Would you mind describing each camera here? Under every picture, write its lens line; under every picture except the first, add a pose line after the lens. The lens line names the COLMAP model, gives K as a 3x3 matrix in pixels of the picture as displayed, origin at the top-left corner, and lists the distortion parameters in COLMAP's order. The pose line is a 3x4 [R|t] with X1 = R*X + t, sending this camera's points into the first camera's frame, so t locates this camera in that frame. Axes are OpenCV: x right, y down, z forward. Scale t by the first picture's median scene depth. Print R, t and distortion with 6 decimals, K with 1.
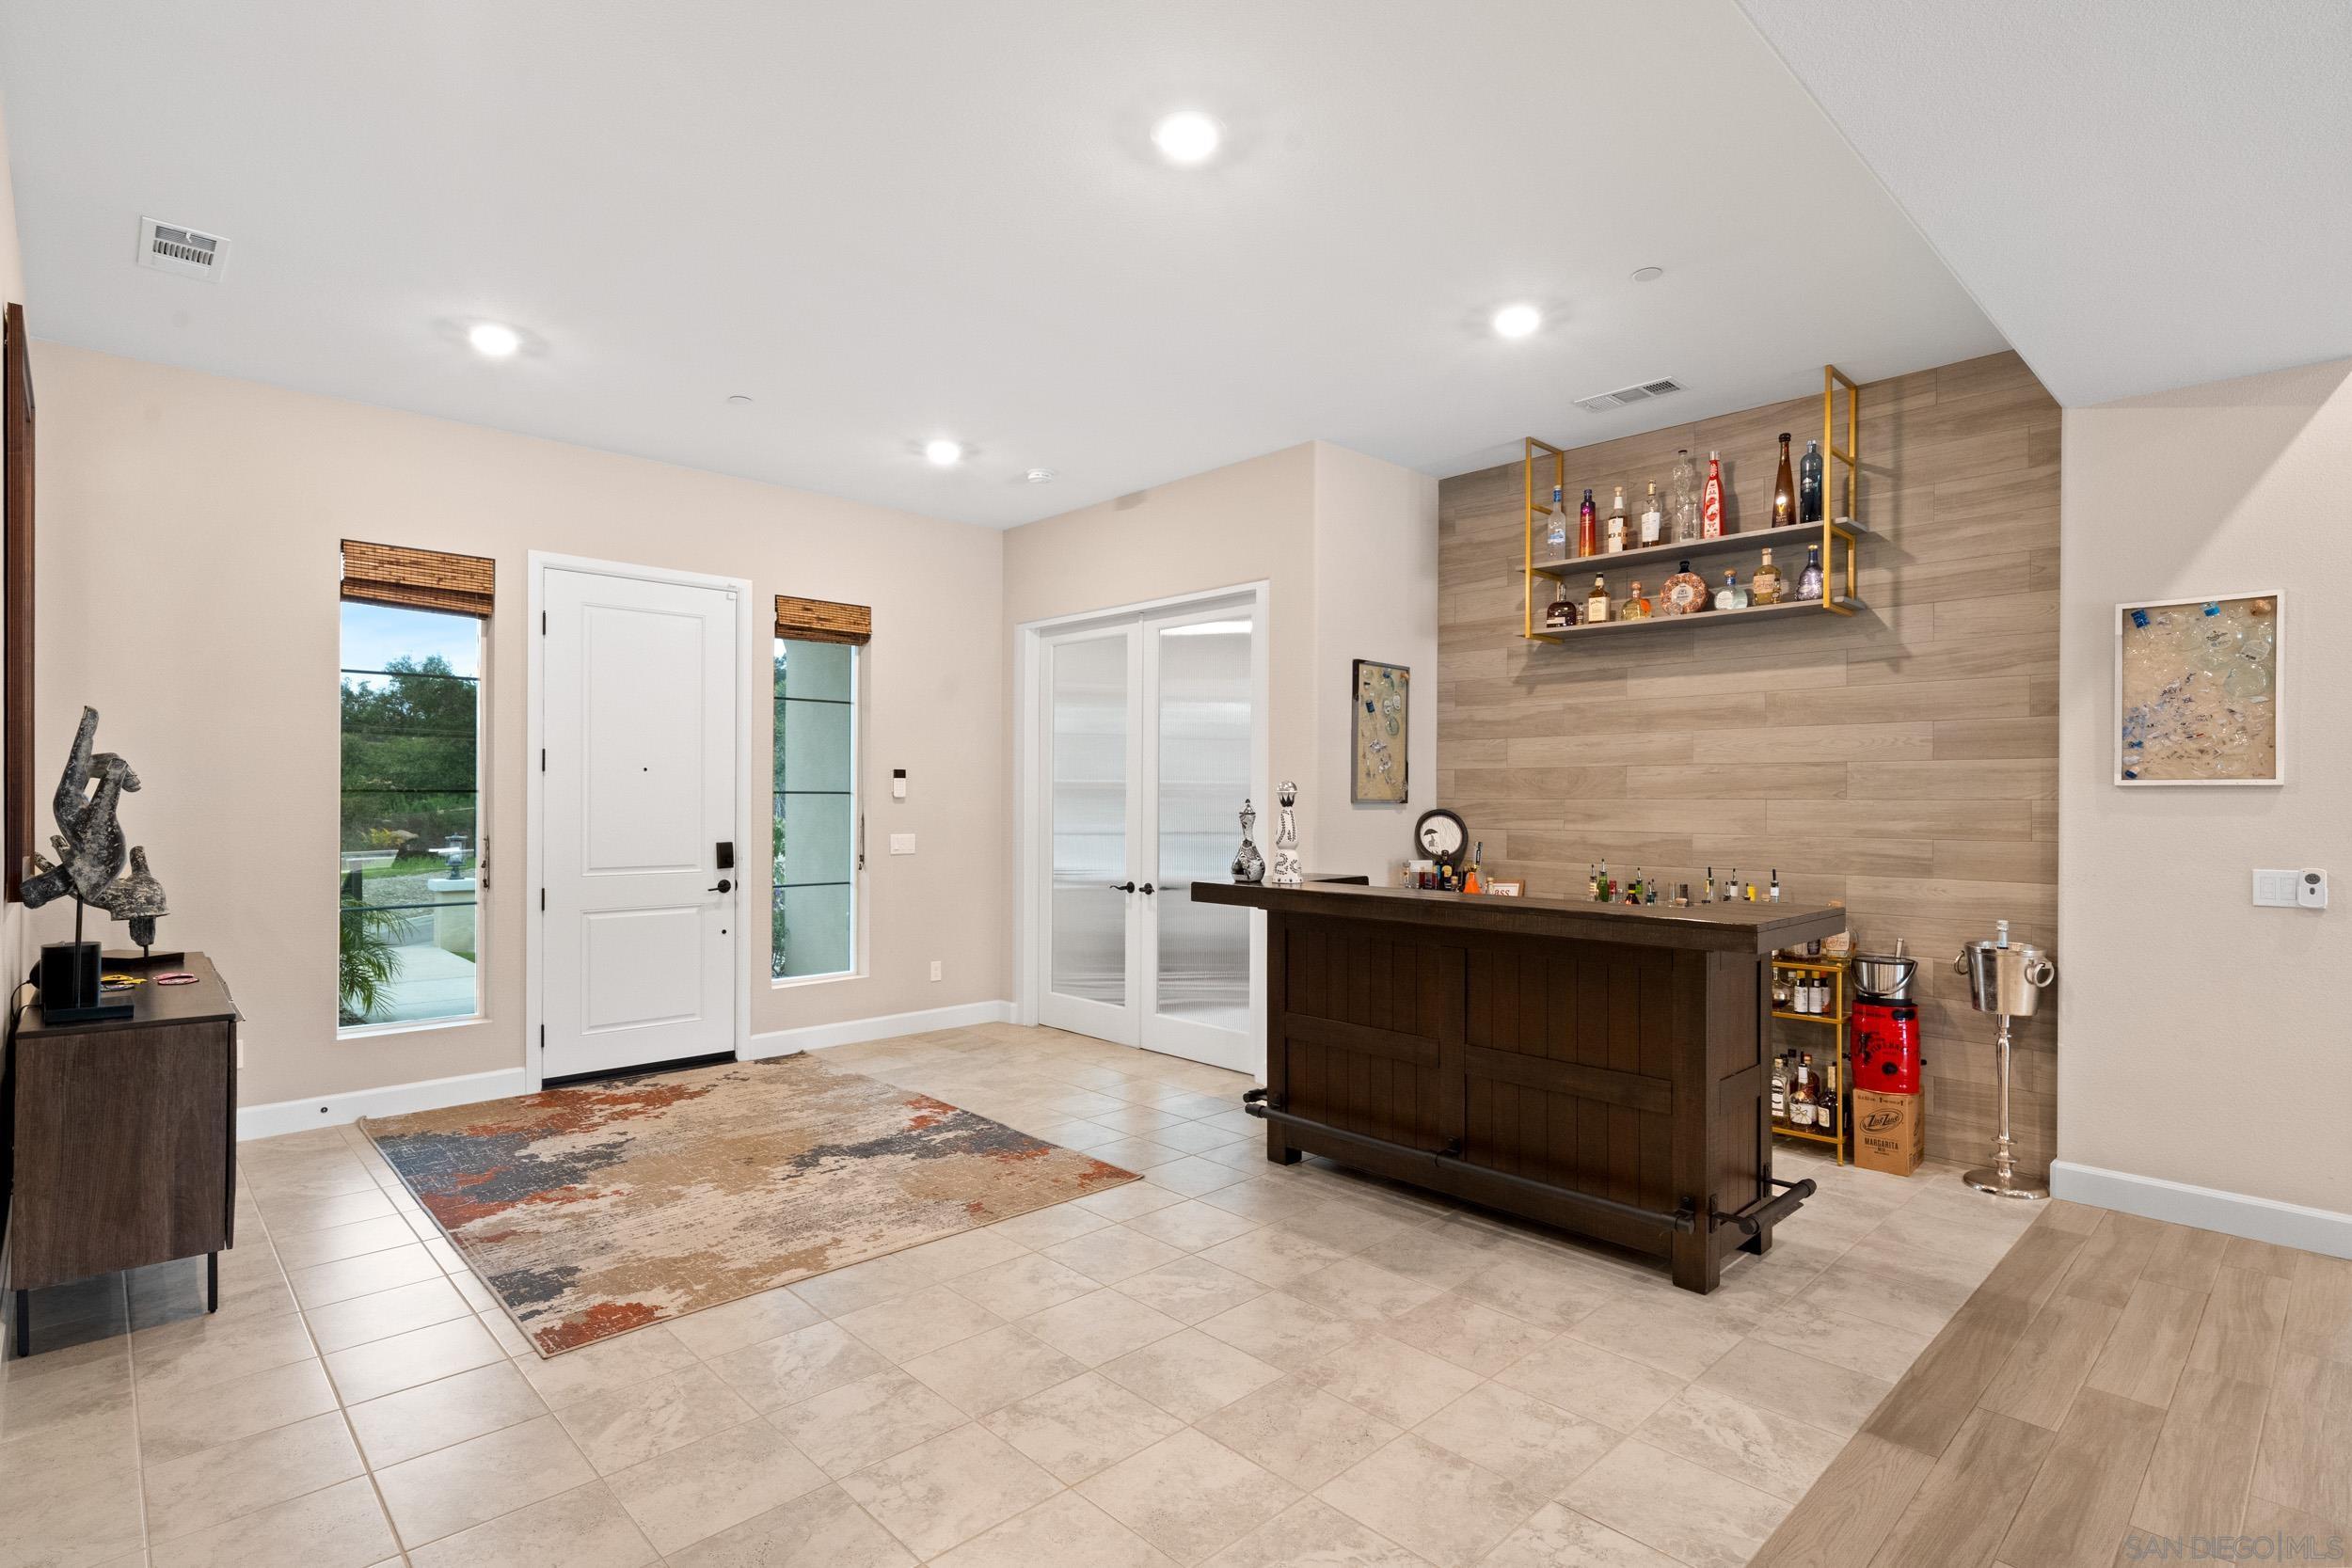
lens RADIAL K [[1154.7, 0, 1134.0], [0, 1154.7, 797.7], [0, 0, 1]] dist [-0.010334, -0.000177]
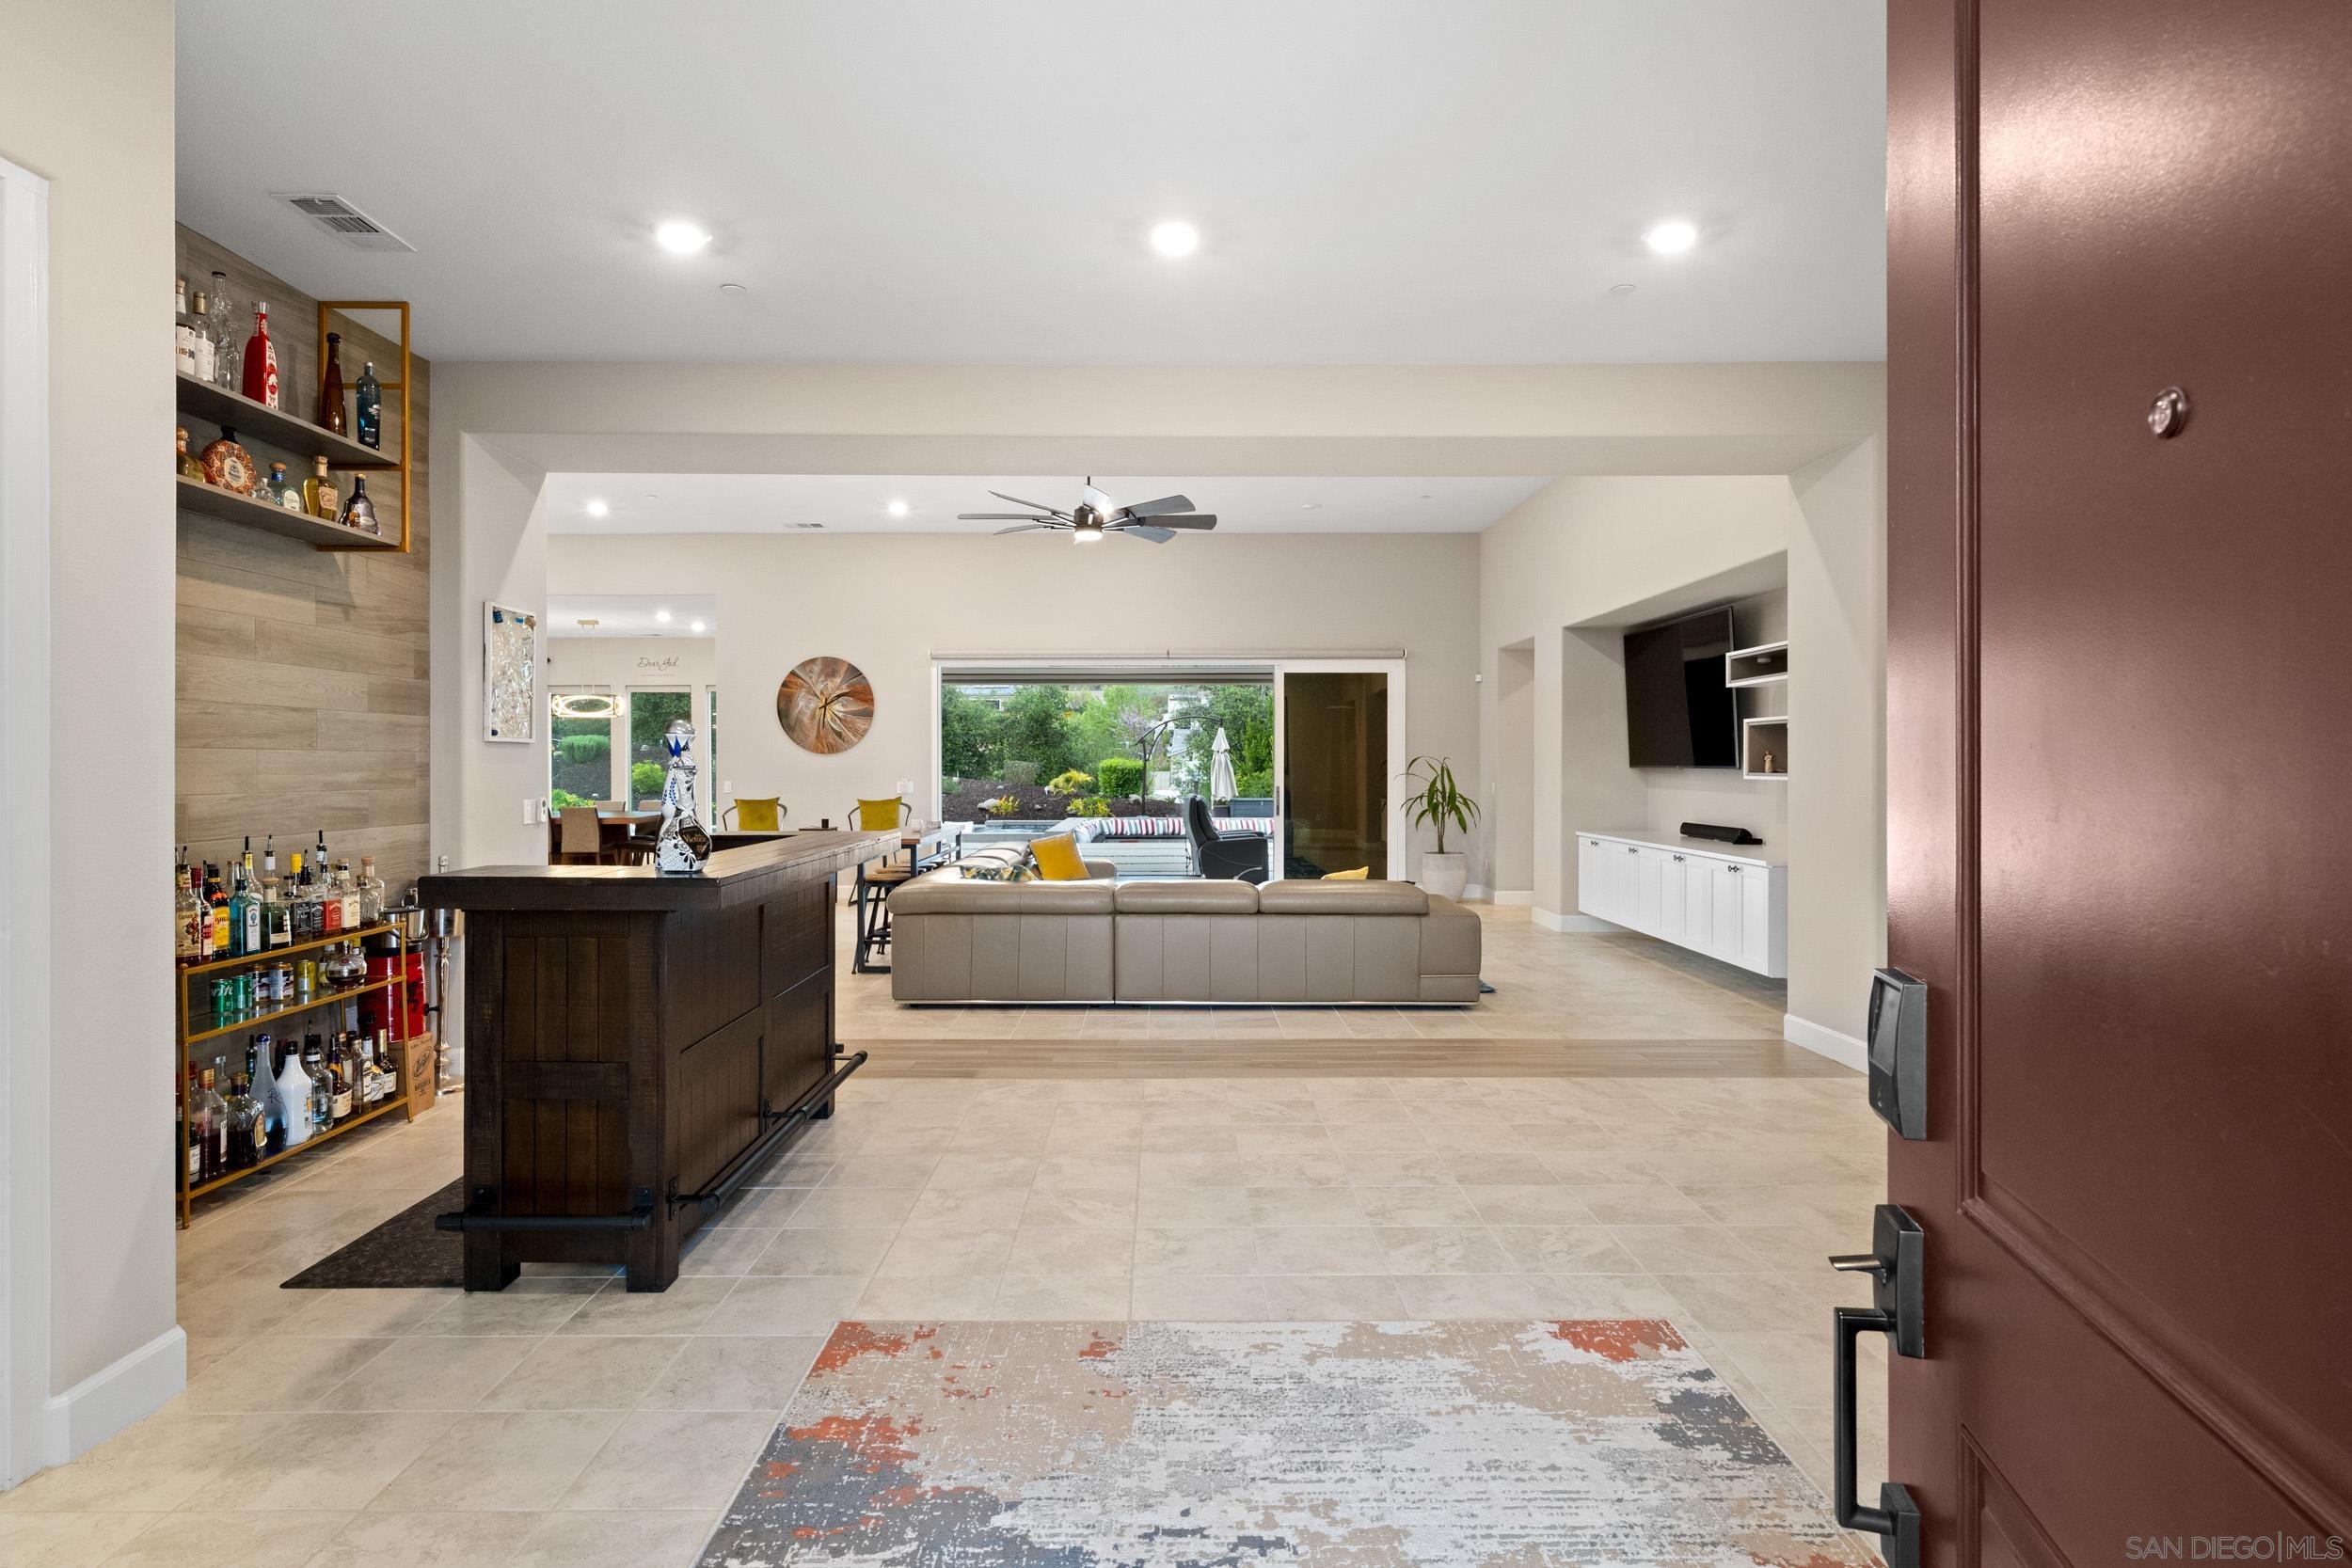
lens RADIAL K [[1310.1, 0, 1176.0], [0, 1310.1, 784.0], [0, 0, 1]] dist [0.001464, -0.000260]
pose [[-0.760540, -0.014779, 0.649122, -0.598577], [-0.005625, 0.999853, 0.016175, 0.008210], [-0.649266, 0.008650, -0.760512, 1.390312]]
